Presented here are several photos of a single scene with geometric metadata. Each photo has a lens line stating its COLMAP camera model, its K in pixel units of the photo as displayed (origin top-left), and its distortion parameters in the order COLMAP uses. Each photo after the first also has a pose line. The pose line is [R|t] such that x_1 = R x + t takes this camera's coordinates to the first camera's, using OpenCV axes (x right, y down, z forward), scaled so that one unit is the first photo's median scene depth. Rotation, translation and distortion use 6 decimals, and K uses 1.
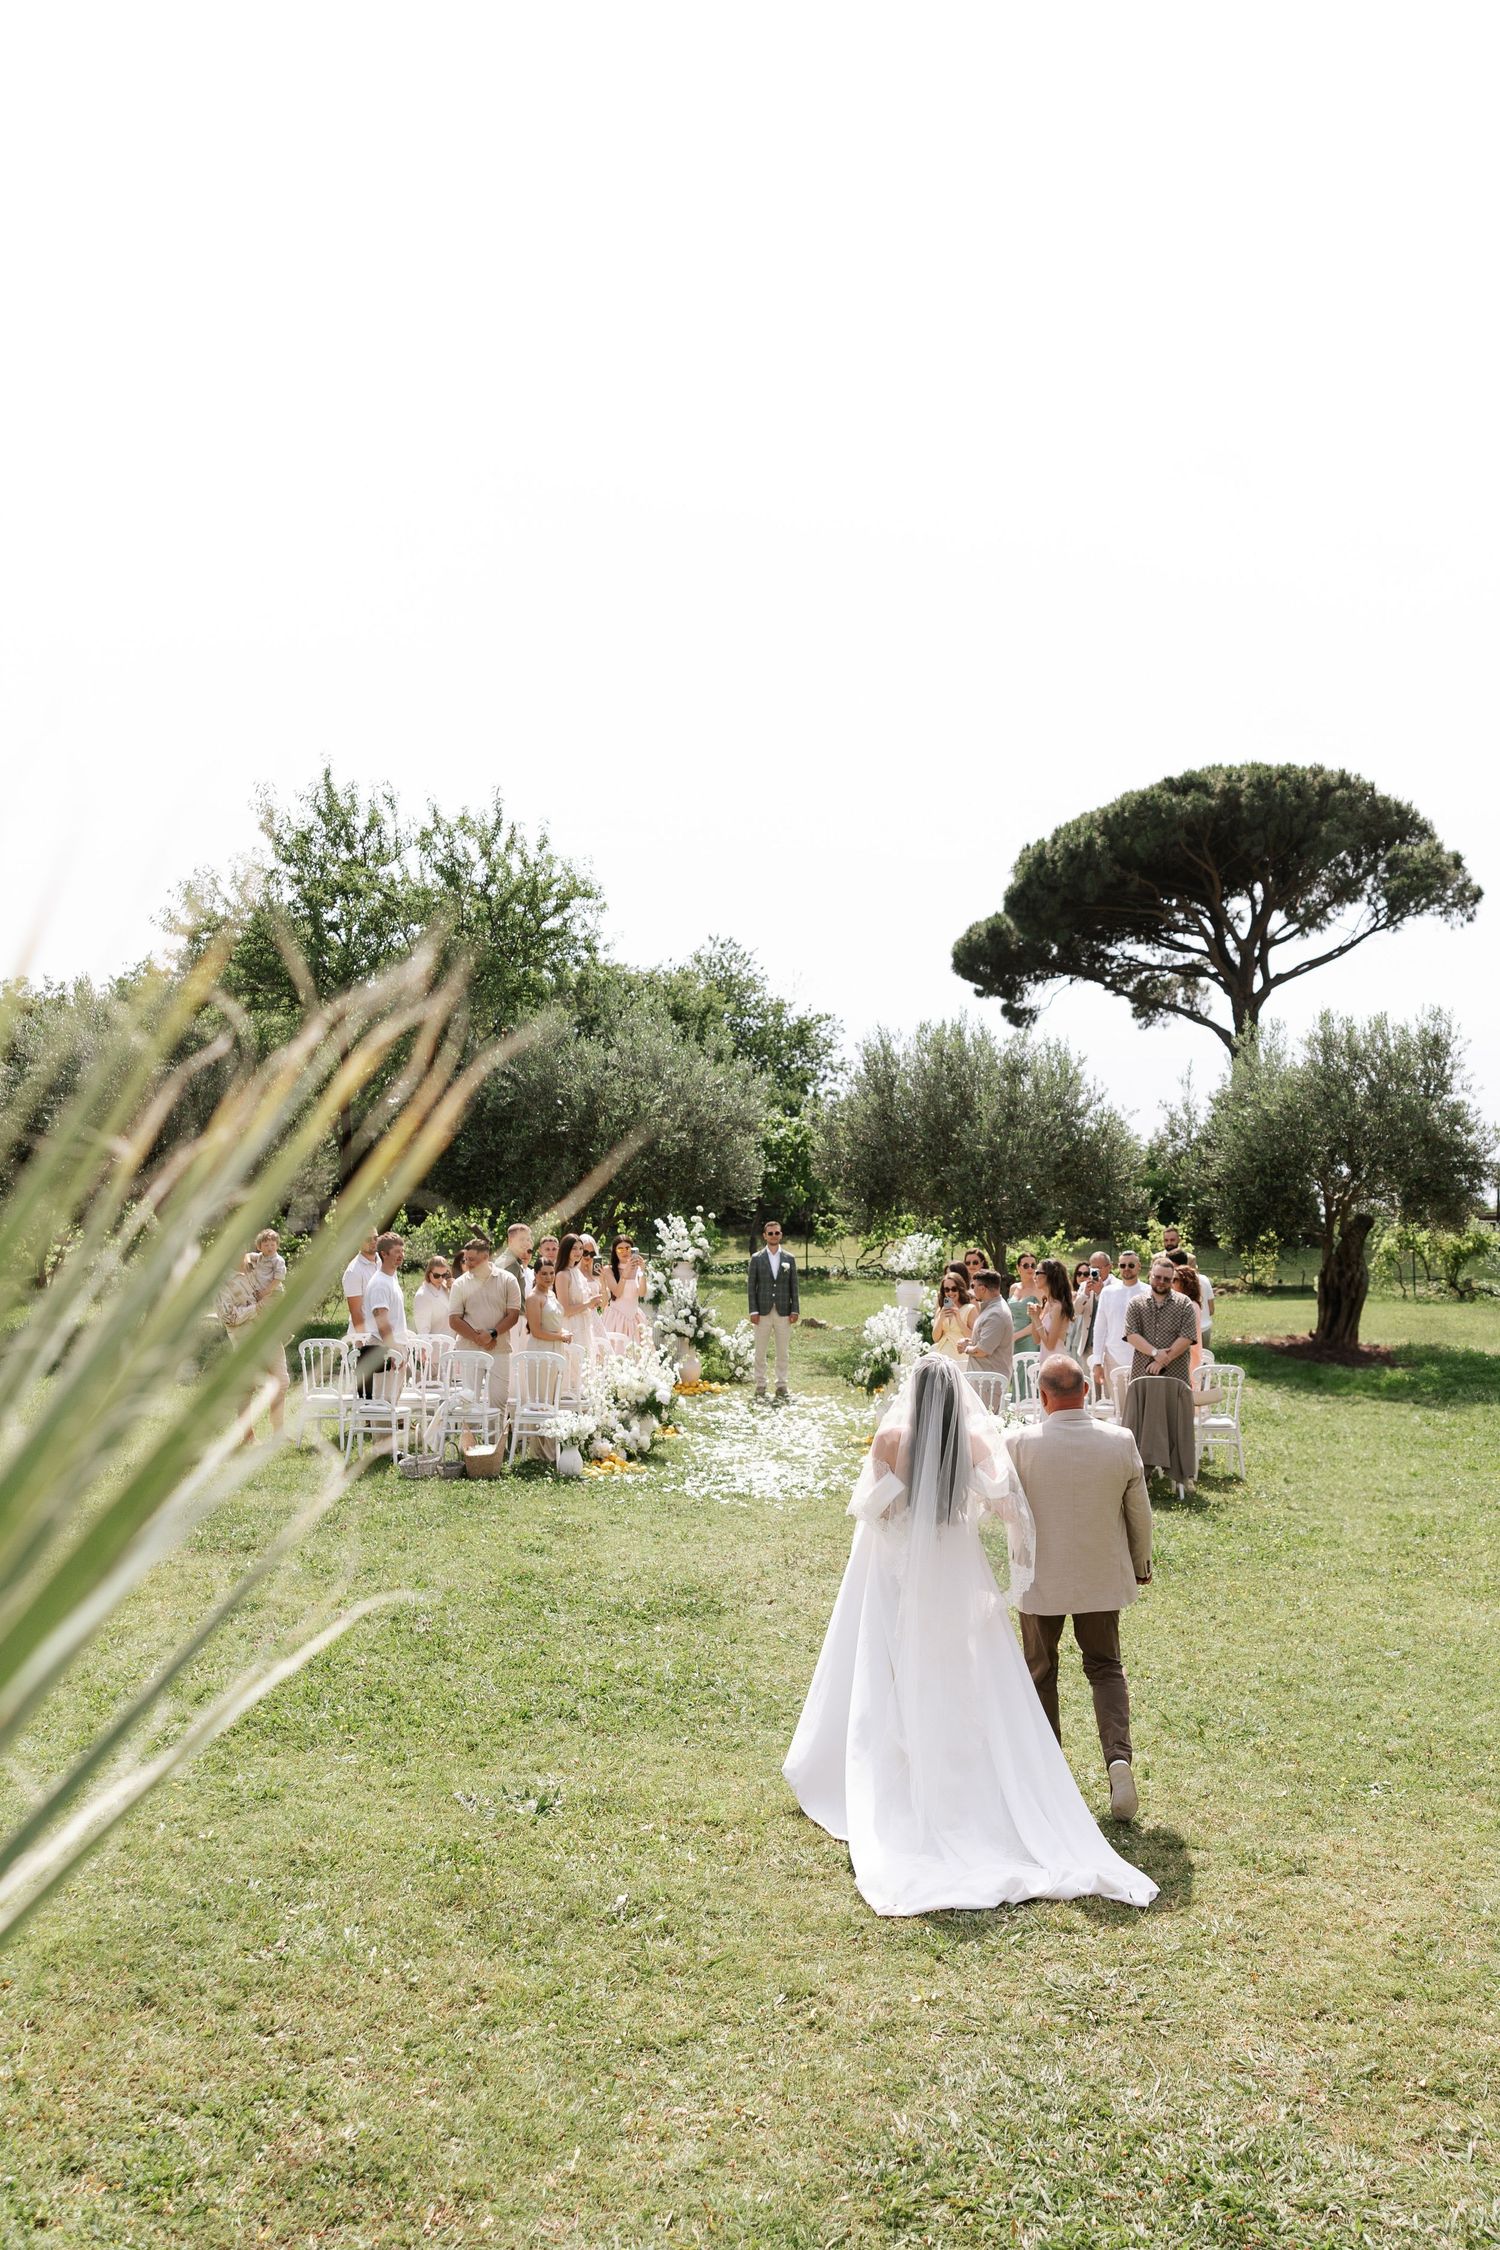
lens RADIAL K [[2195.1, 0, 849.8], [0, 2195.1, 1050.4], [0, 0, 1]] dist [-0.002509, 0.000000]
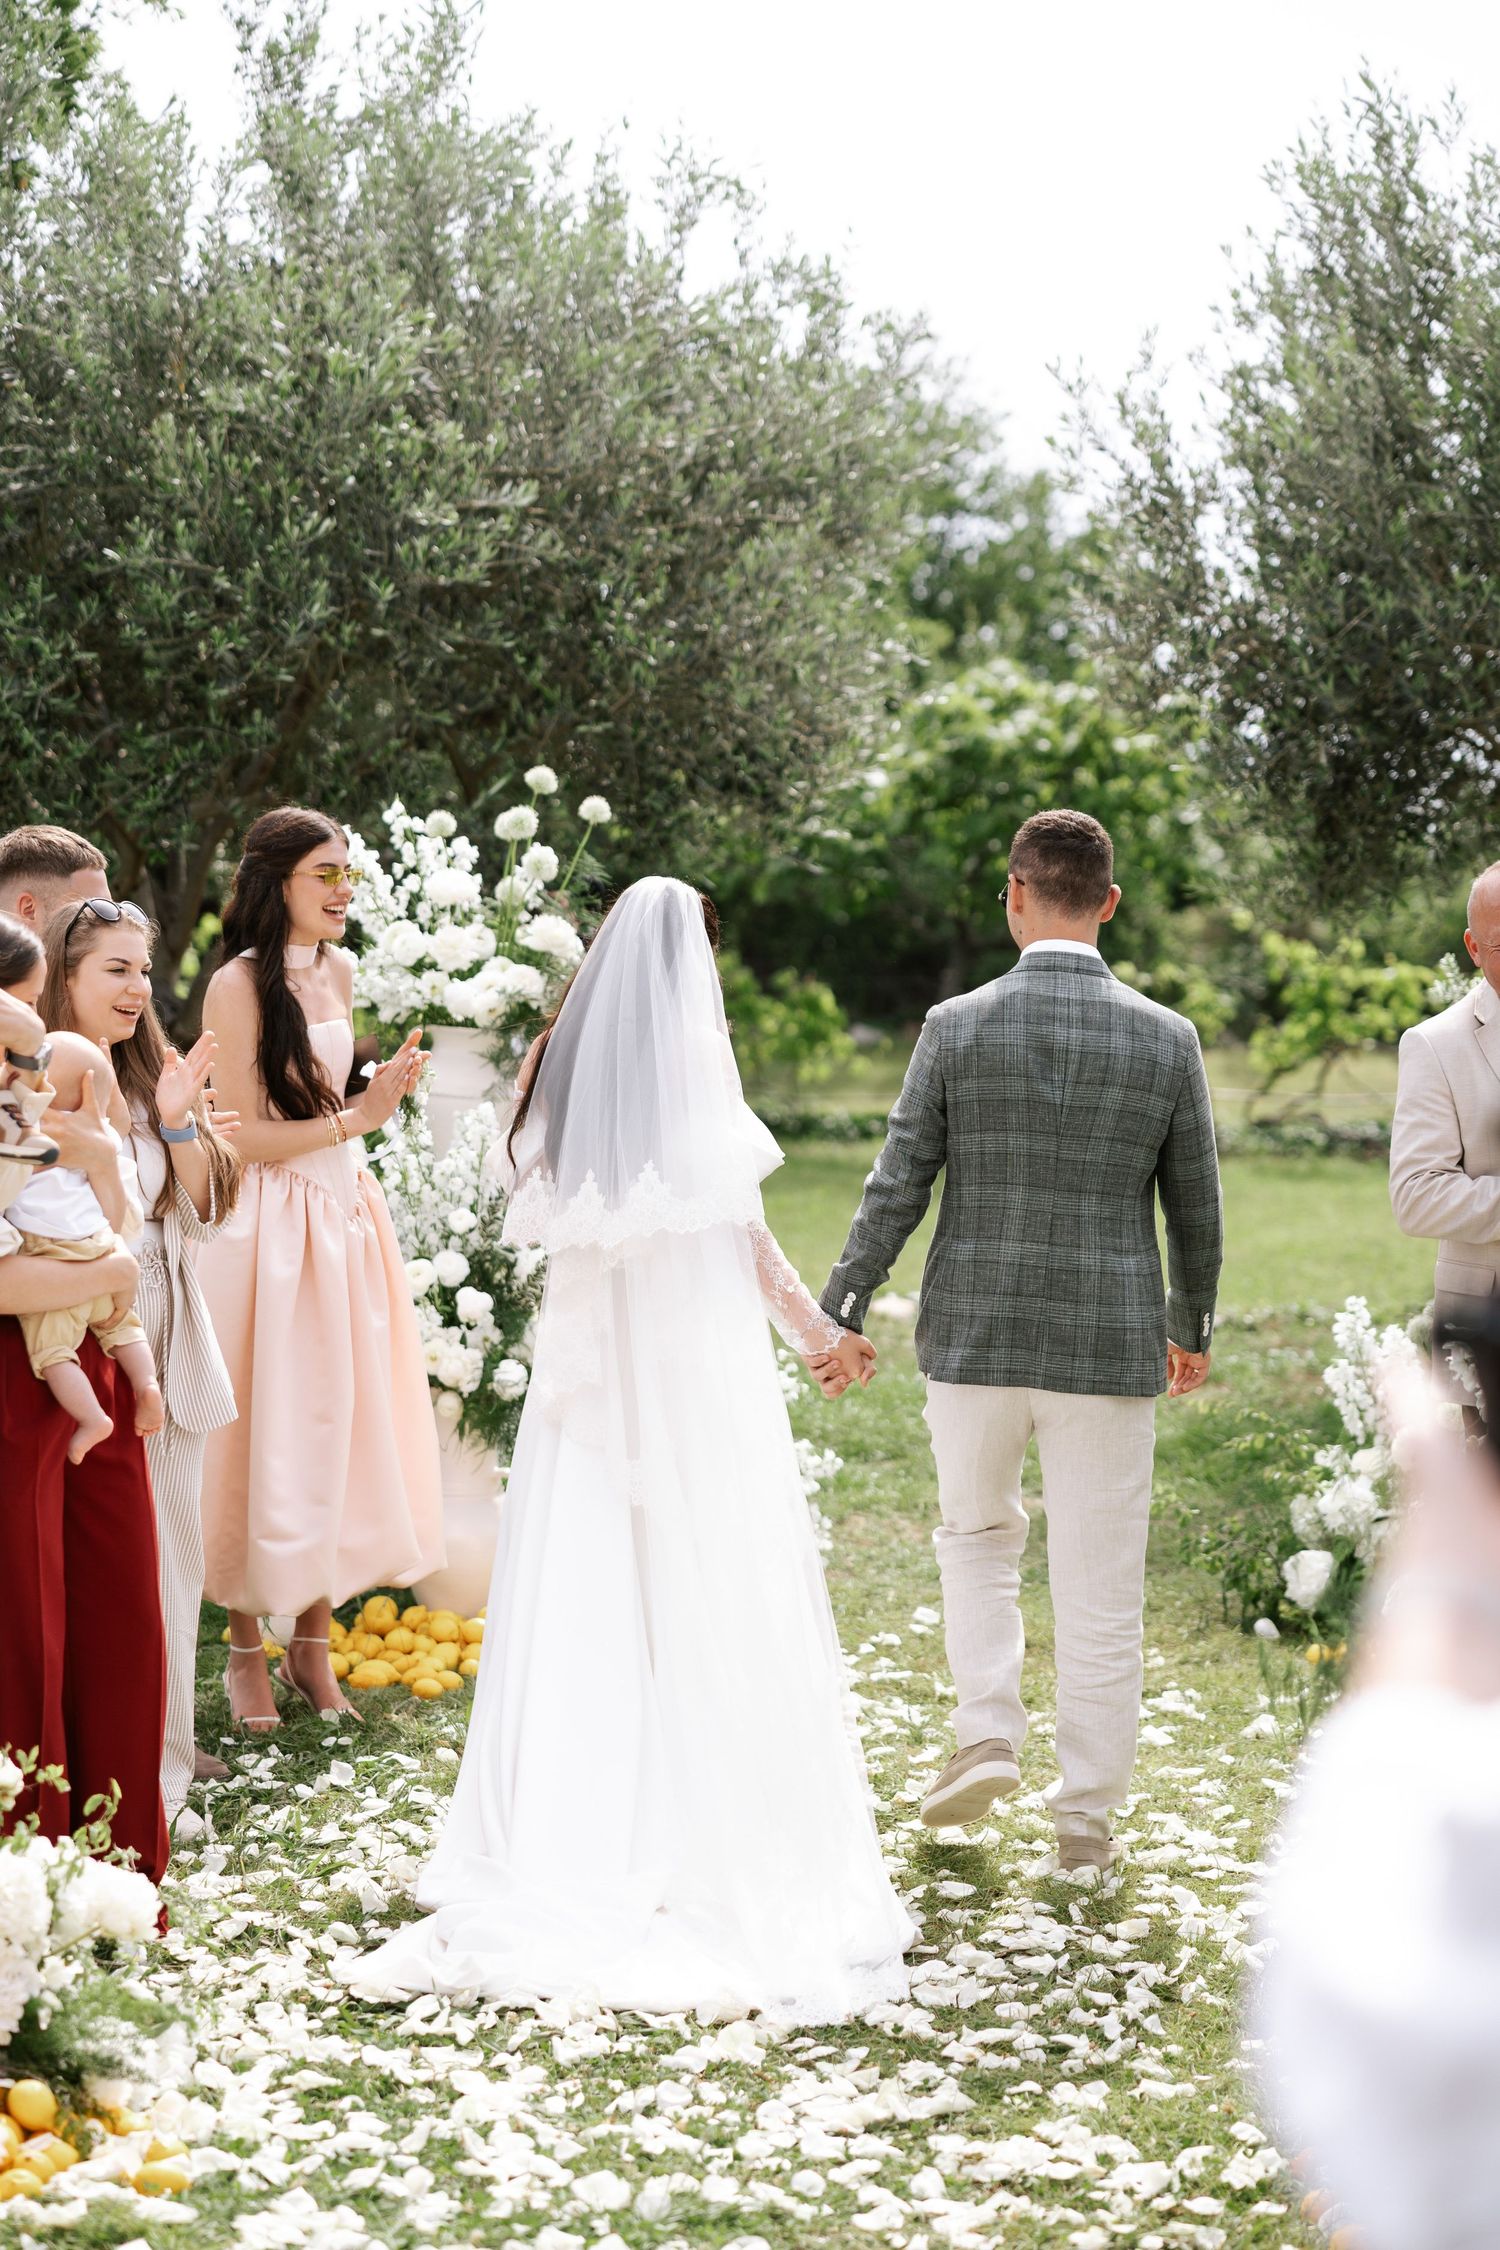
lens RADIAL K [[4296.4, 0, 733.7], [0, 4296.4, 1113.6], [0, 0, 1]] dist [0.017463, 0.000000]
pose [[0.993932, 0.000625, -0.109991, -0.003967], [0.009104, 0.996085, 0.087932, 0.059111], [0.109615, -0.088400, 0.990035, 0.513932]]
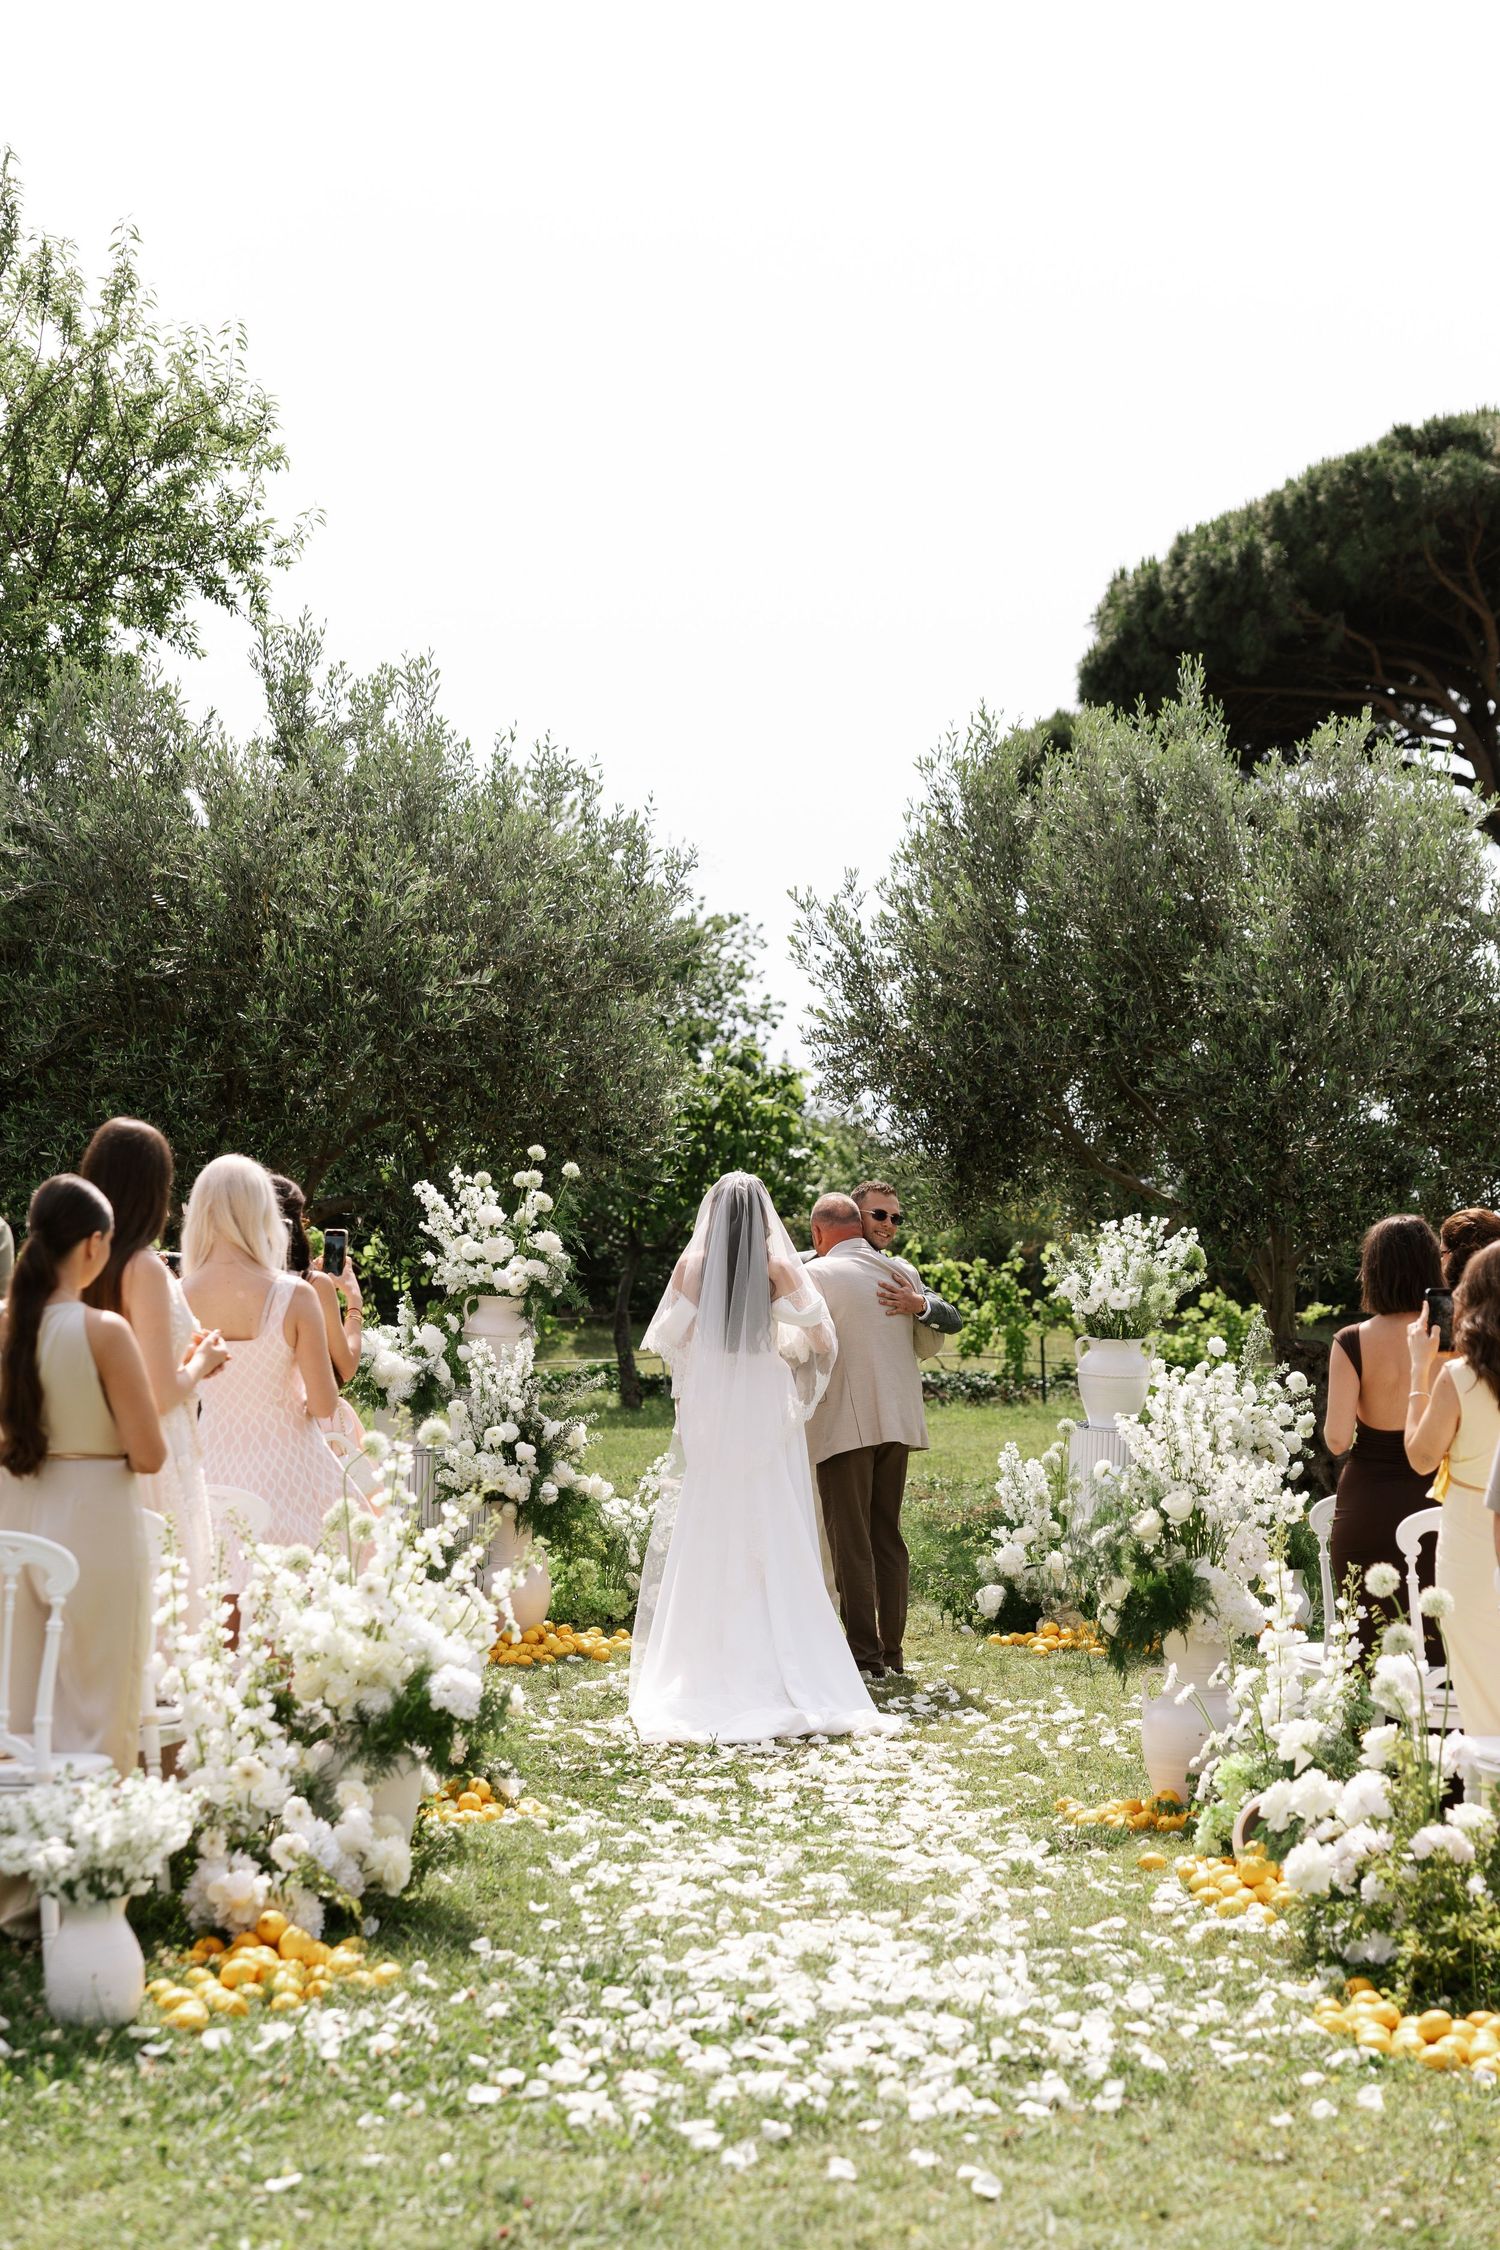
lens RADIAL K [[3586.8, 0, 748.4], [0, 3586.8, 1104.9], [0, 0, 1]] dist [0.005399, 0.000000]
pose [[0.999865, -0.015235, 0.006127, -0.031952], [0.015176, 0.999840, 0.009471, 0.051441], [-0.006271, -0.009377, 0.999936, 0.351798]]
